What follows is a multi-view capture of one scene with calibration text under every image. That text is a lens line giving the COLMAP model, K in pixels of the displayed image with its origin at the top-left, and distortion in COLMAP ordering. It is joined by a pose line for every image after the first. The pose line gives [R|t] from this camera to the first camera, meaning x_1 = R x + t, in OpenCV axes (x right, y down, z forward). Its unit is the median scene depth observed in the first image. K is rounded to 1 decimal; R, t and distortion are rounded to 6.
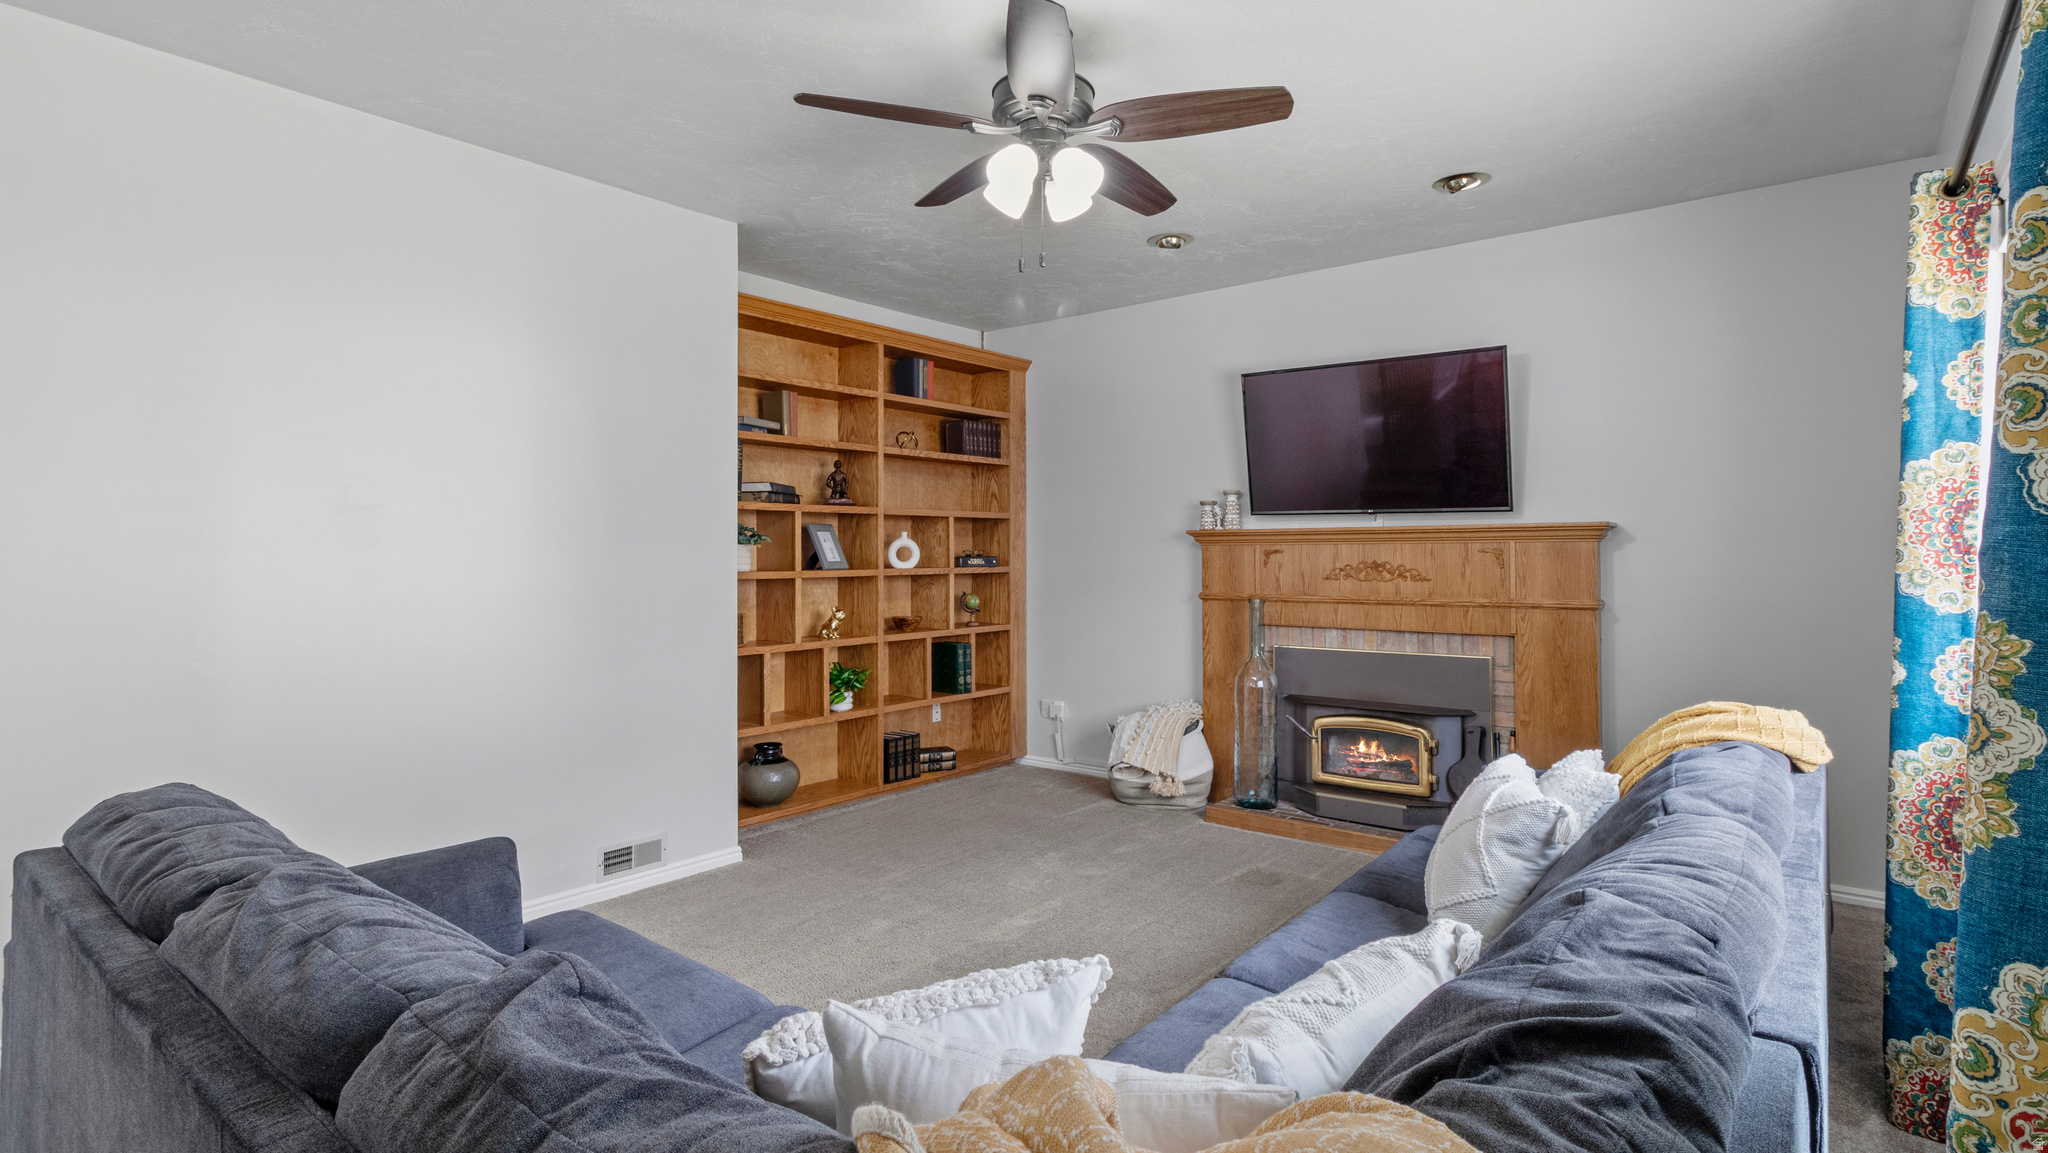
lens RADIAL K [[1019.0, 0, 1039.2], [0, 1019.0, 582.7], [0, 0, 1]] dist [-0.000039, 0.000096]
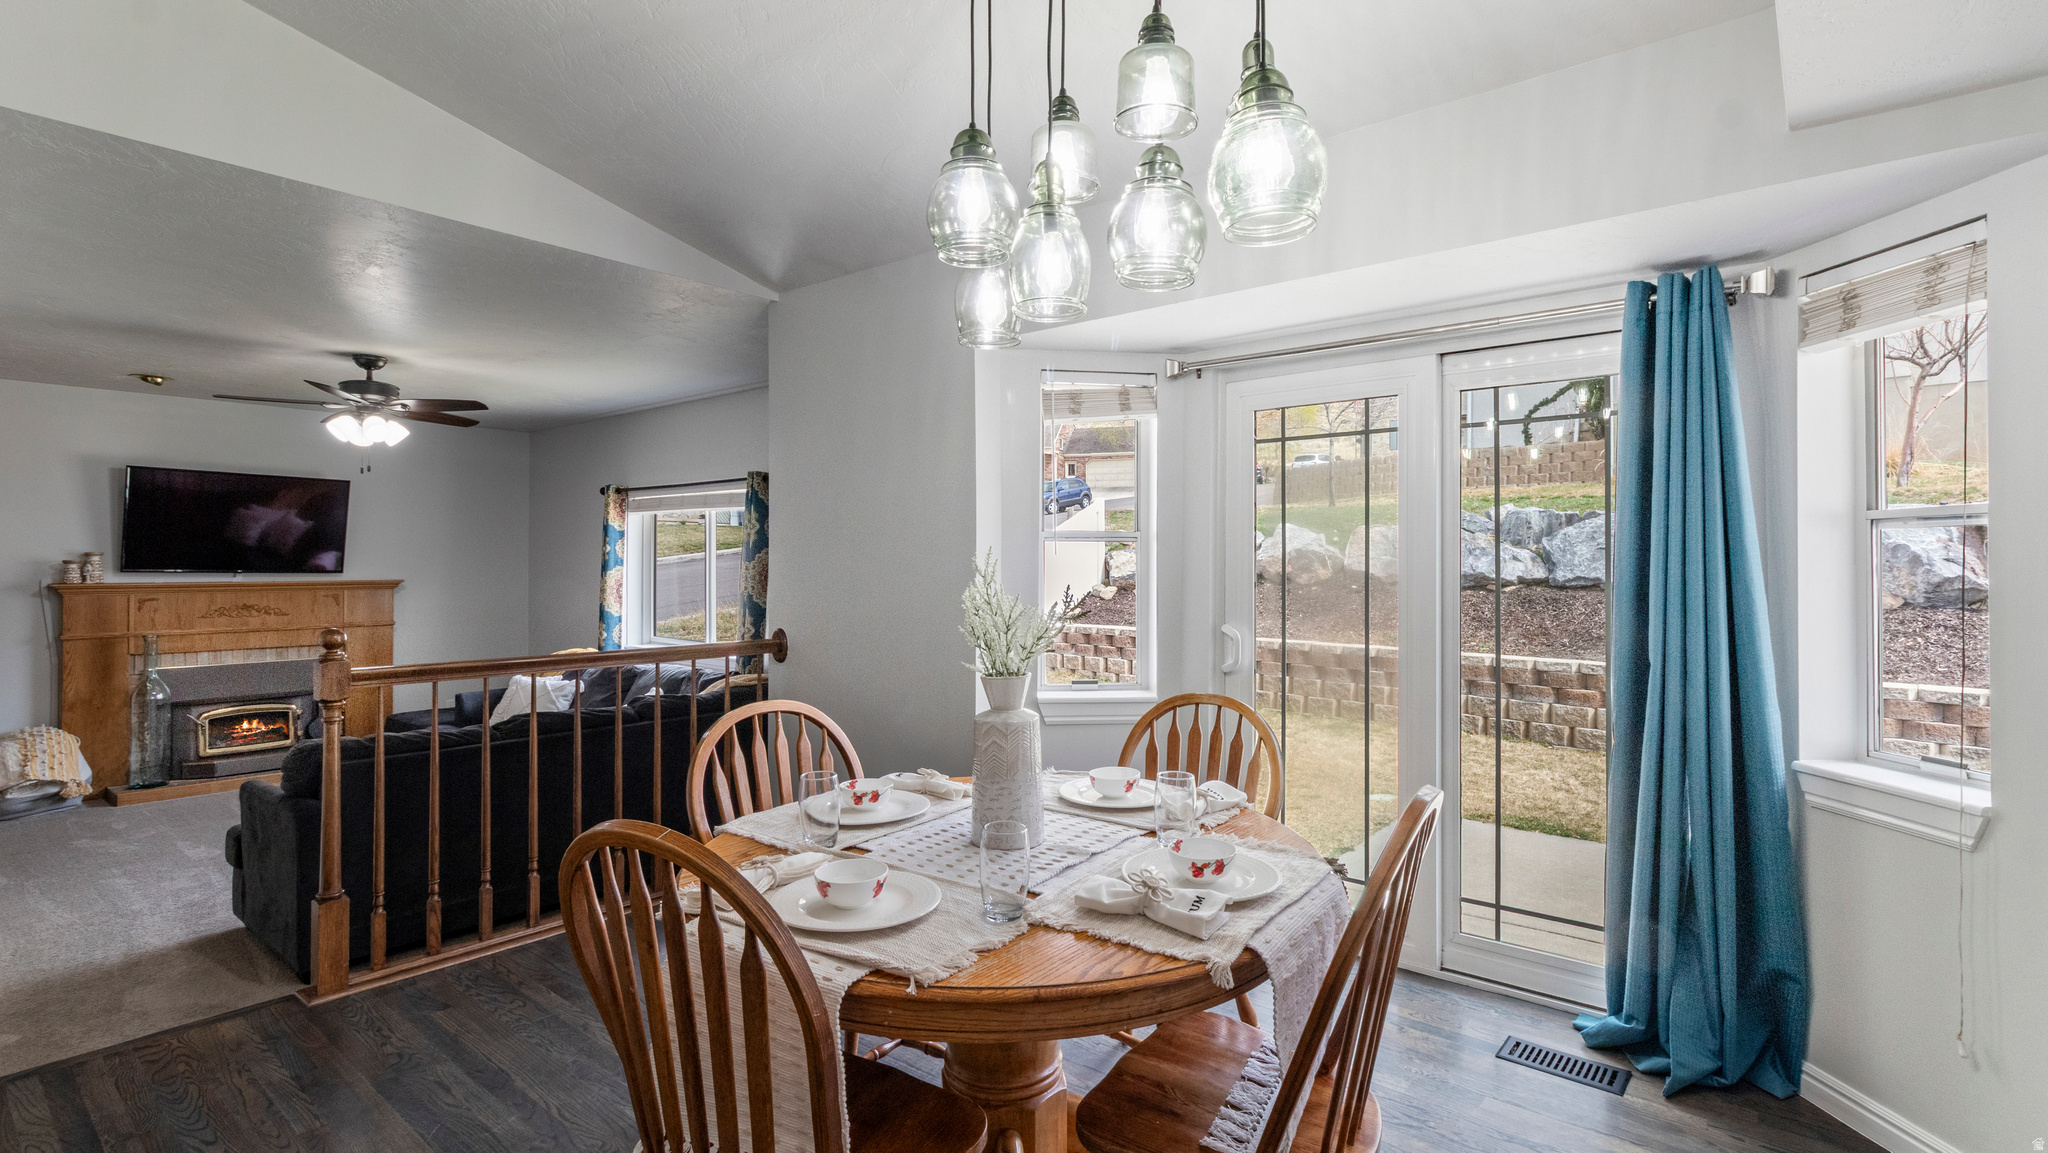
lens RADIAL K [[959.8, 0, 1038.8], [0, 959.8, 574.8], [0, 0, 1]] dist [0.001398, -0.000205]
pose [[0.017001, -0.014445, 0.999751, -1.107773], [0.023529, 0.999625, 0.014043, -0.057914], [-0.999579, 0.023285, 0.017334, -0.224542]]
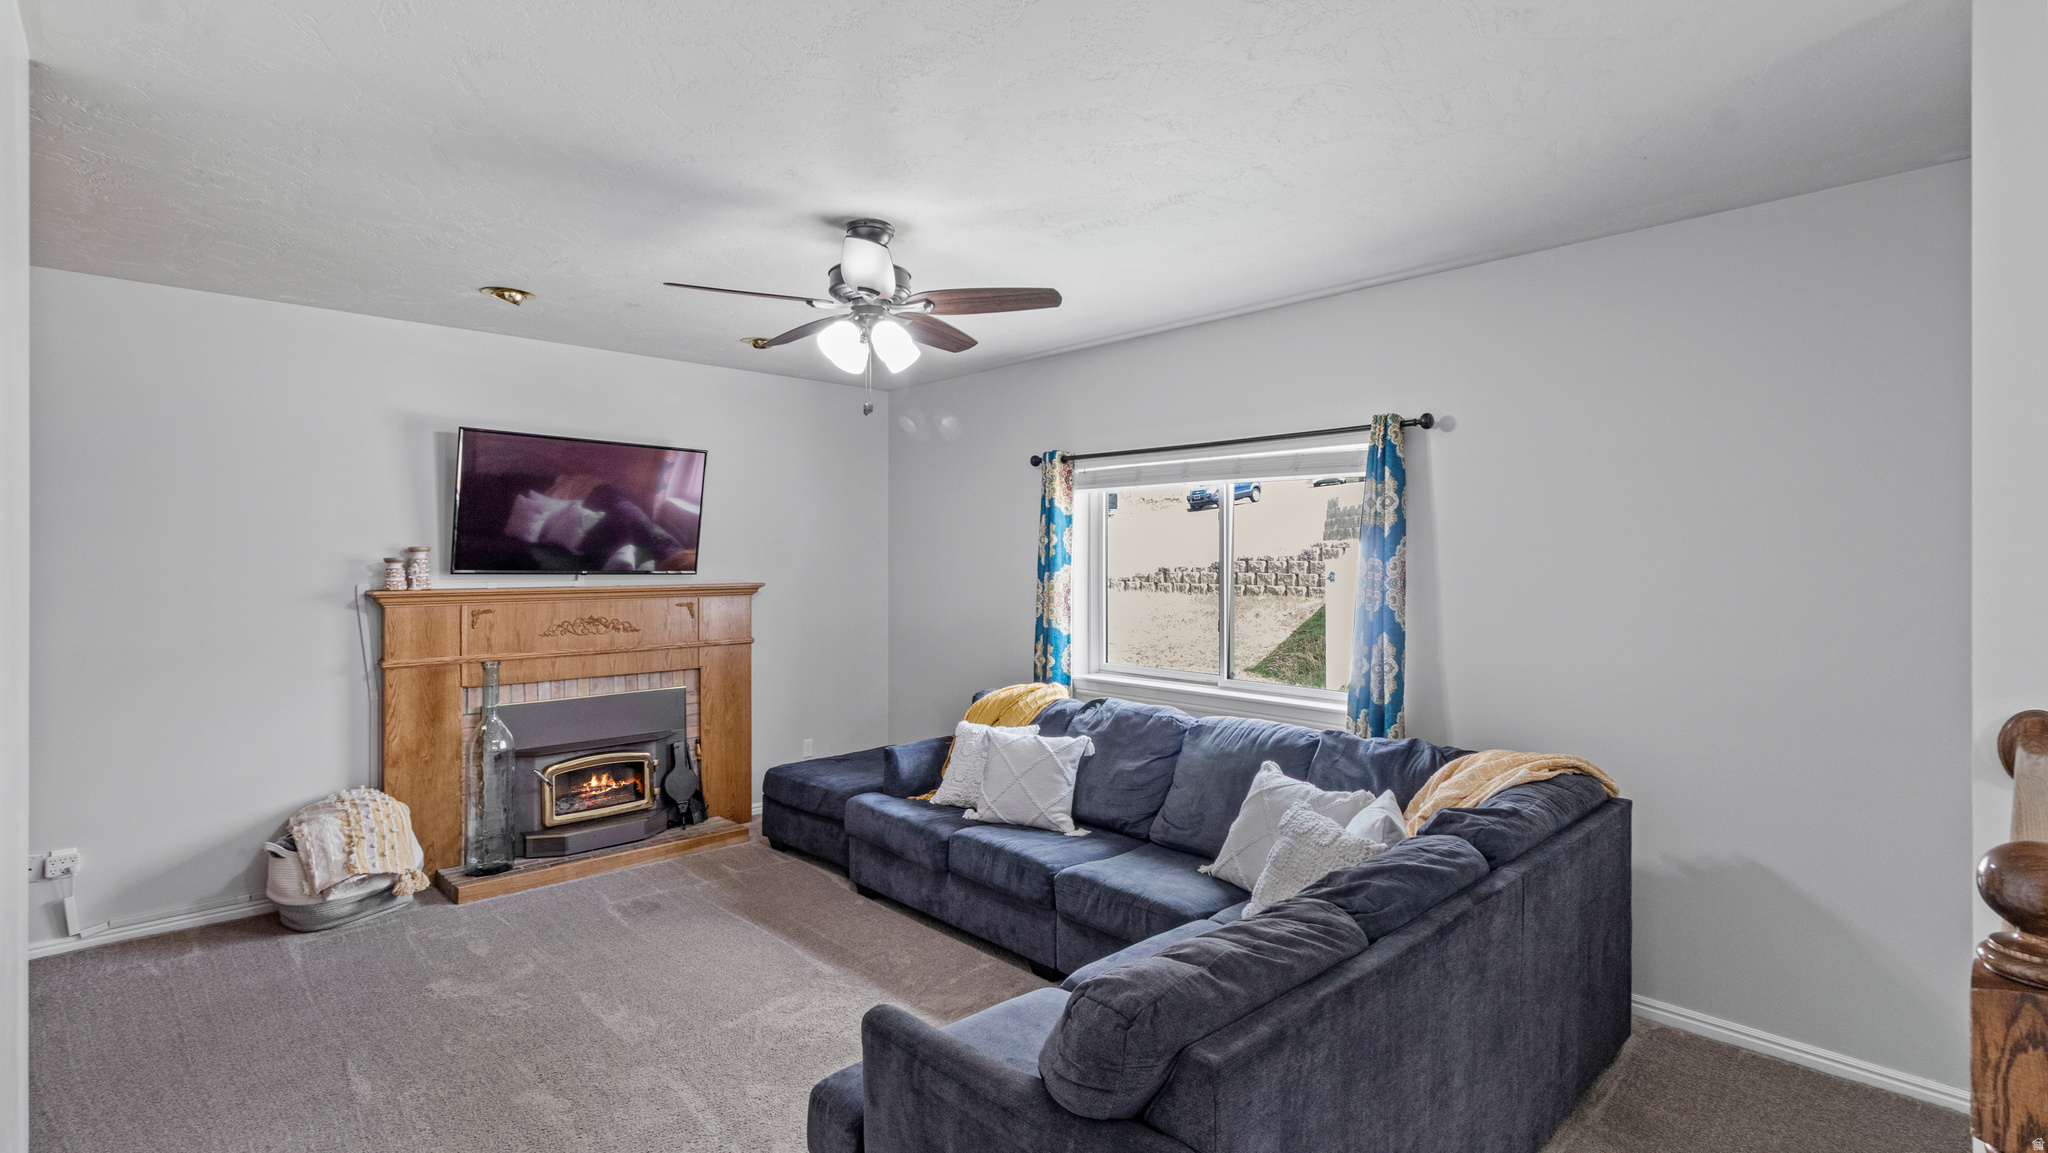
lens RADIAL K [[959.8, 0, 1038.8], [0, 959.8, 574.8], [0, 0, 1]] dist [0.001398, -0.000205]
pose [[0.134233, -0.017680, 0.990792, -0.670580], [0.025820, 0.999564, 0.014339, -0.071081], [-0.990613, 0.023657, 0.134631, 0.363639]]
